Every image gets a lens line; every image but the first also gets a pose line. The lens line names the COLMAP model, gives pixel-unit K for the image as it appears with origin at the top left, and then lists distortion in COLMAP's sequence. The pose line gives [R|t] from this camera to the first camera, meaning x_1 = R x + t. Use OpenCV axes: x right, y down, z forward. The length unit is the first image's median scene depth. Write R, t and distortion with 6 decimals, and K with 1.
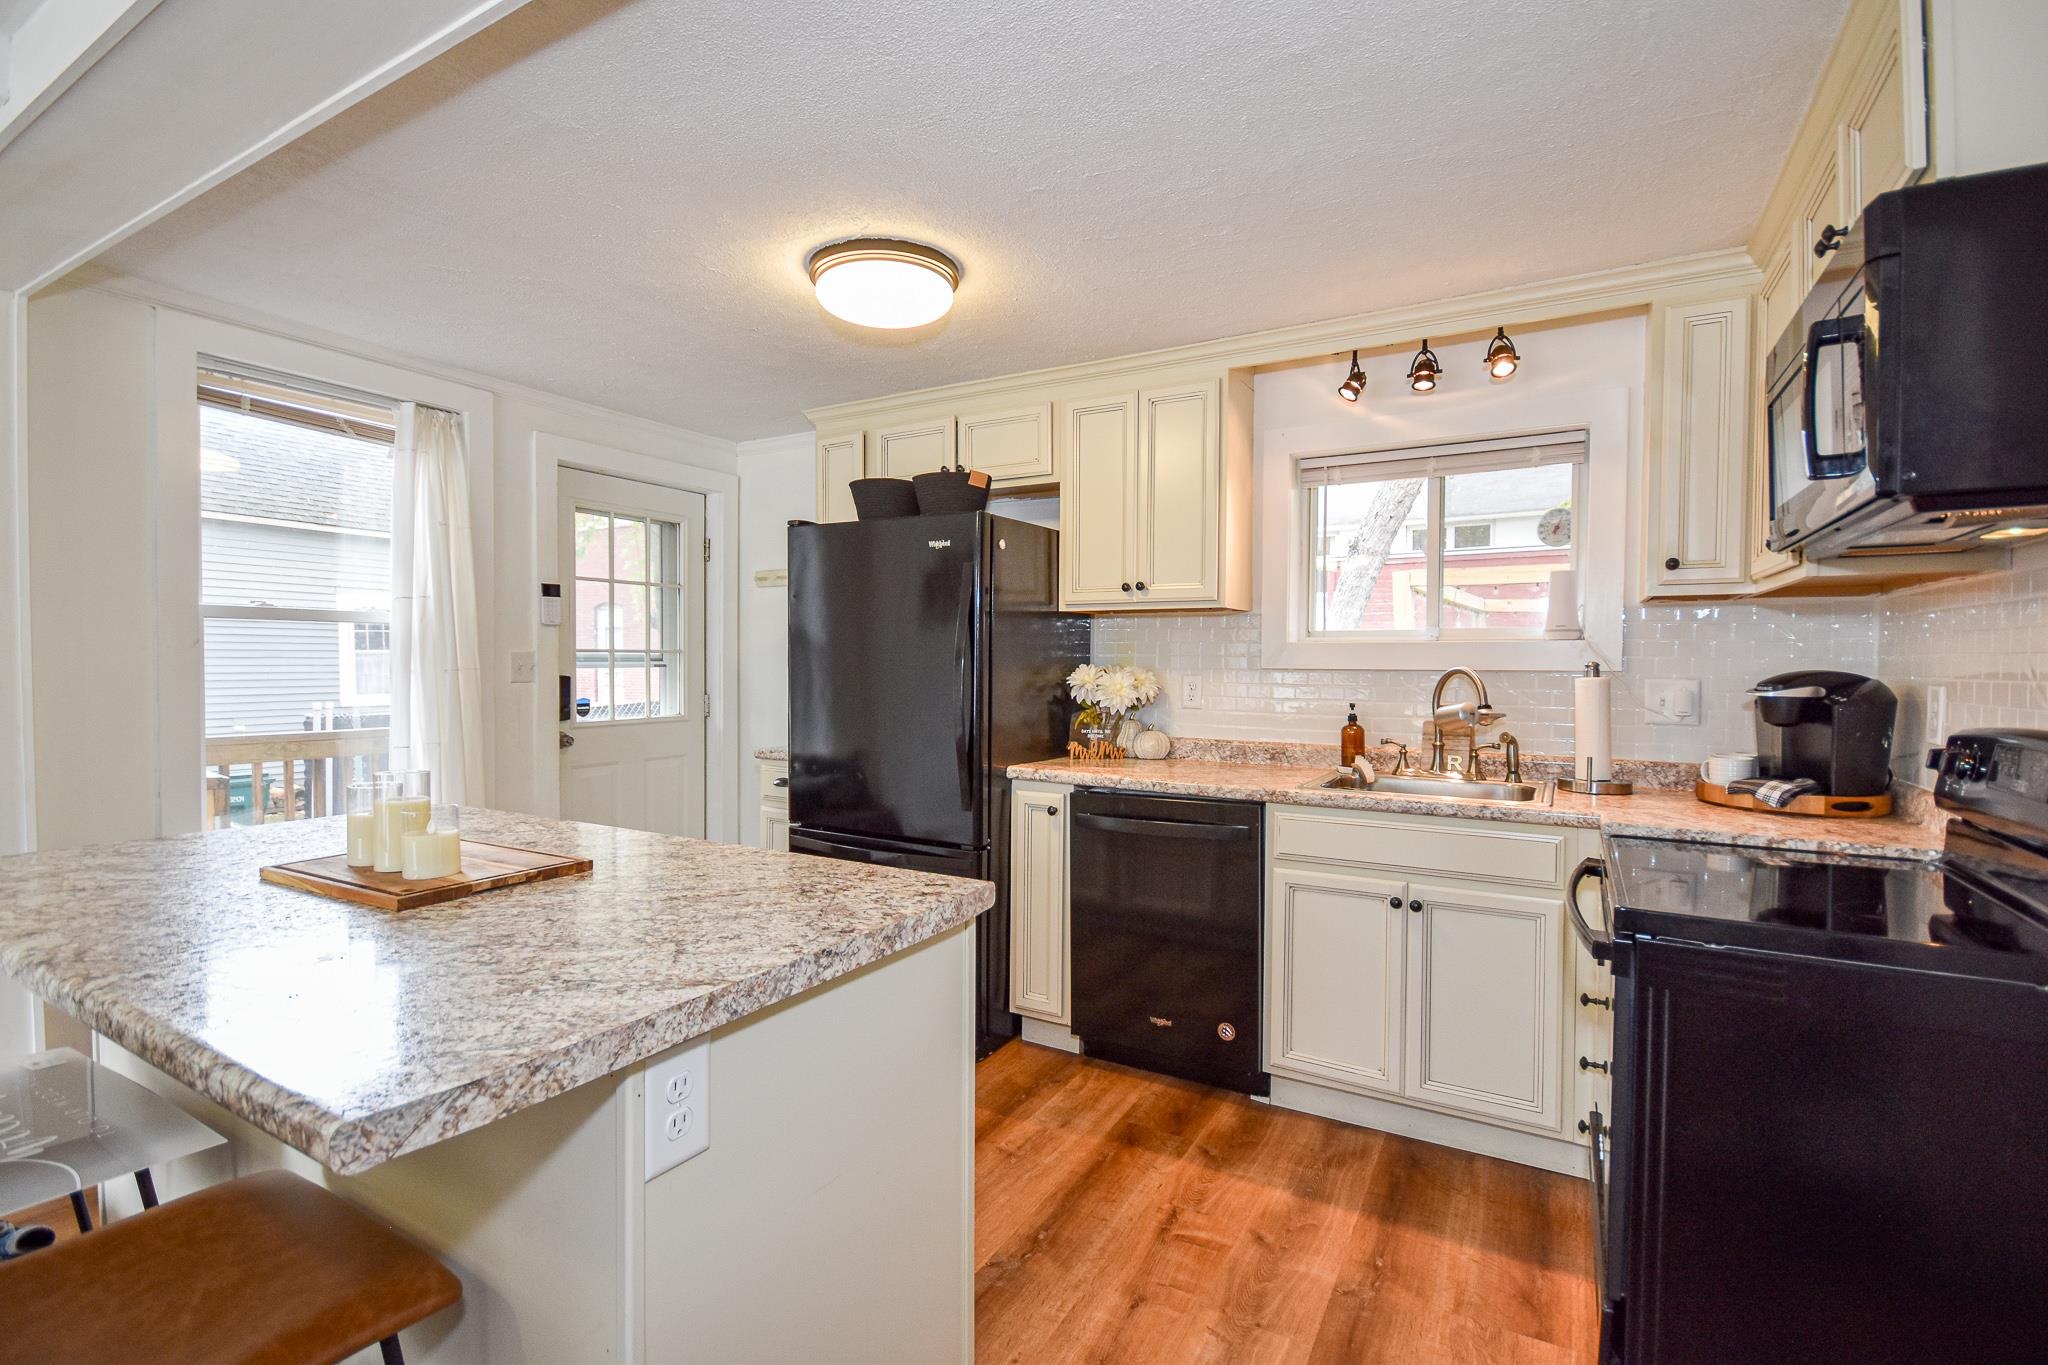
lens RADIAL K [[923.1, 0, 1032.5], [0, 923.1, 683.6], [0, 0, 1]] dist [-0.001561, -0.000115]
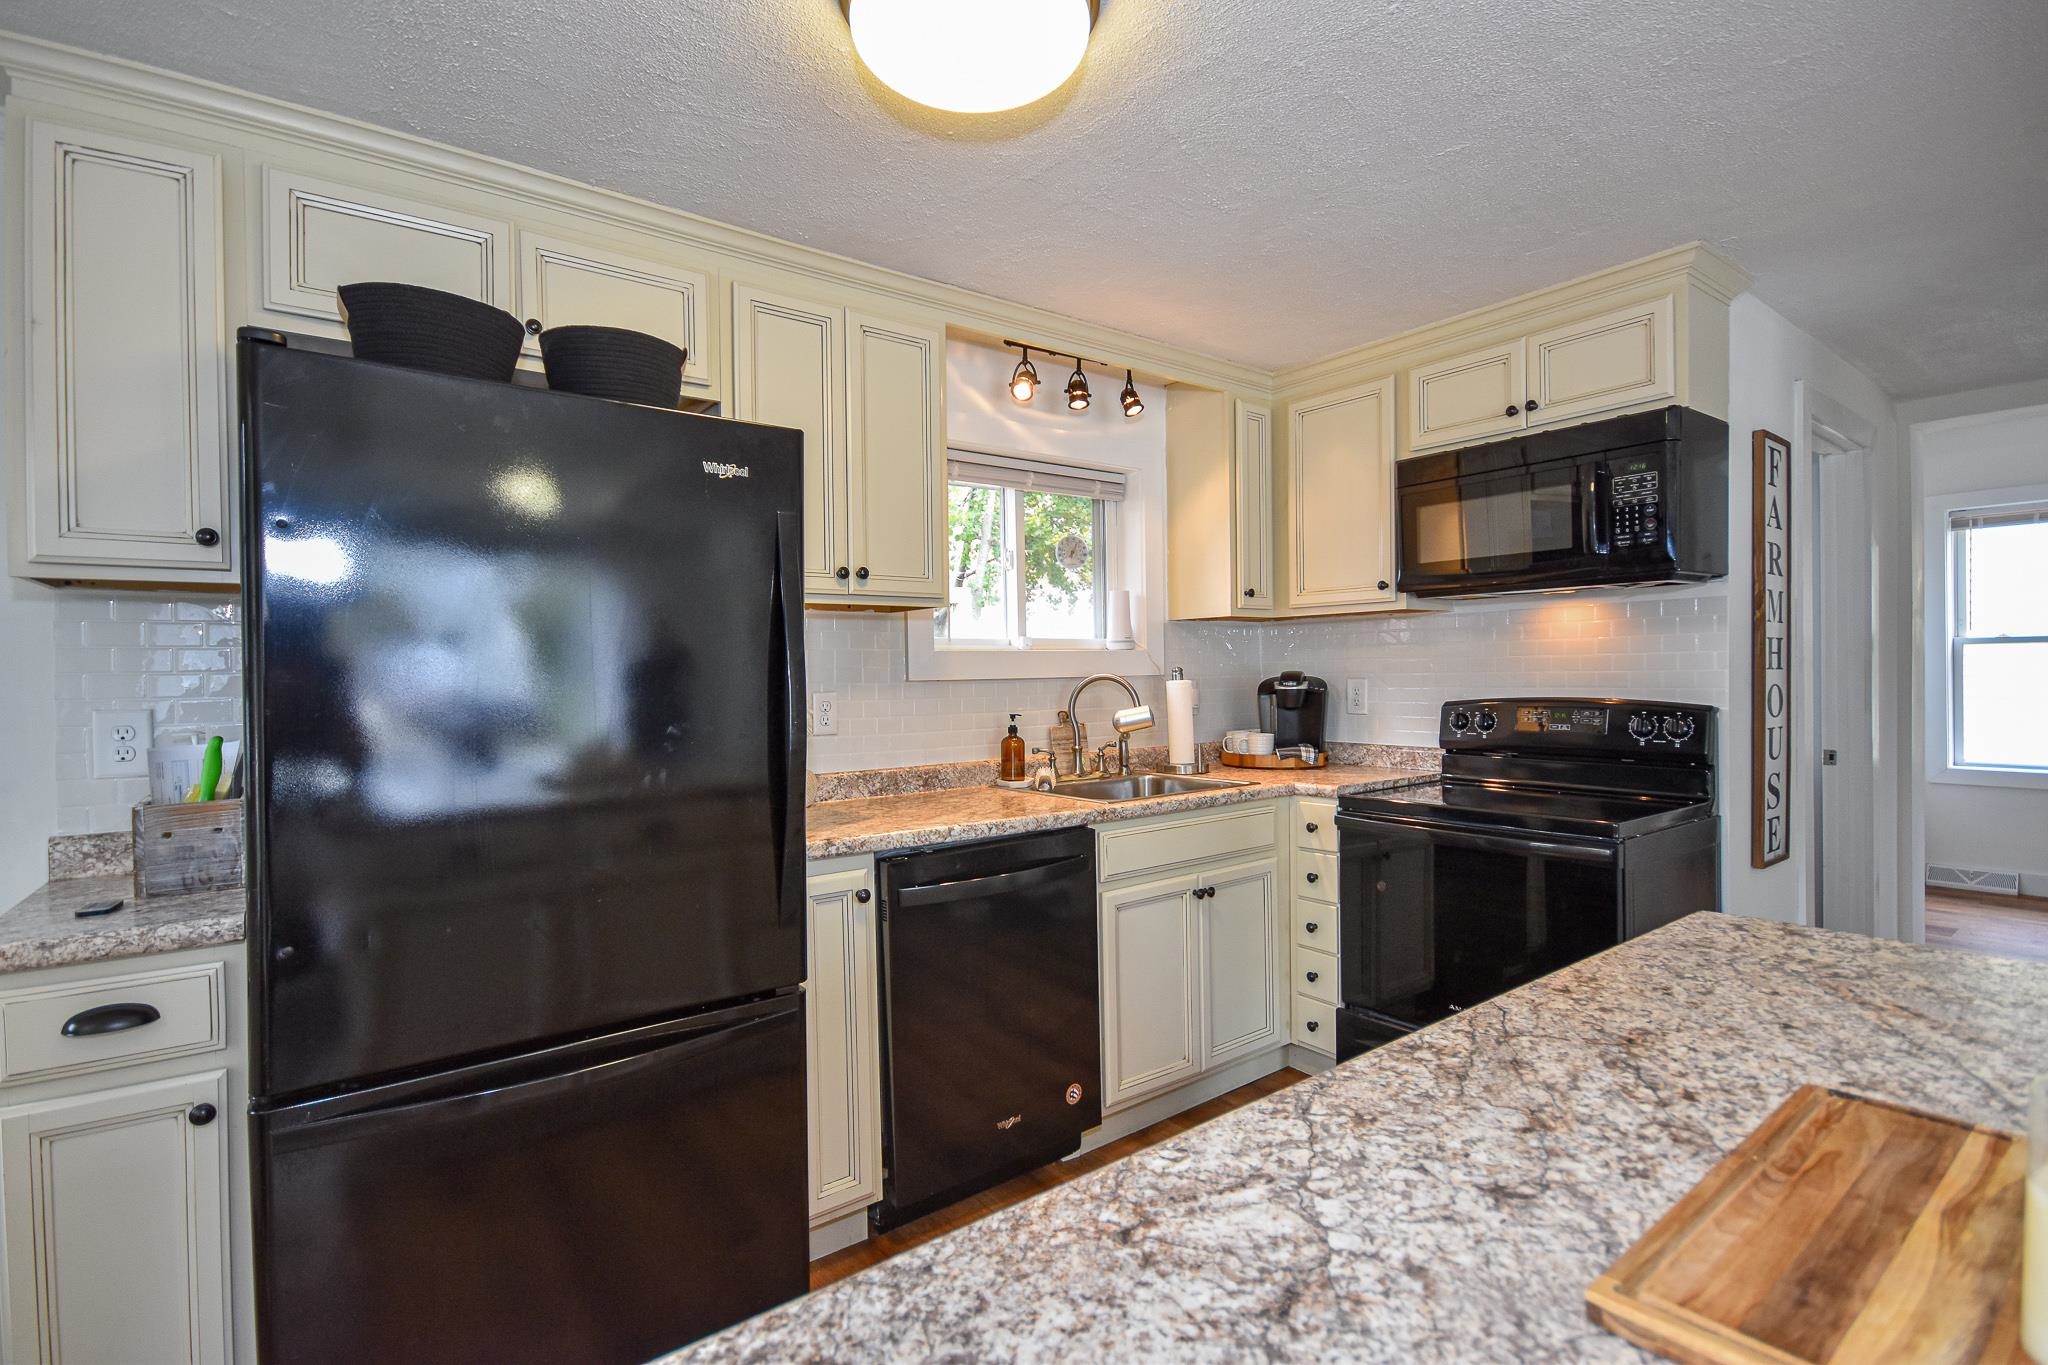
lens RADIAL K [[947.3, 0, 1031.1], [0, 947.3, 683.4], [0, 0, 1]] dist [0.000954, -0.000260]
pose [[0.394440, -0.024767, 0.918588, -0.560422], [0.039114, 0.999183, 0.010145, -0.020170], [-0.918089, 0.031928, 0.395087, 0.604261]]
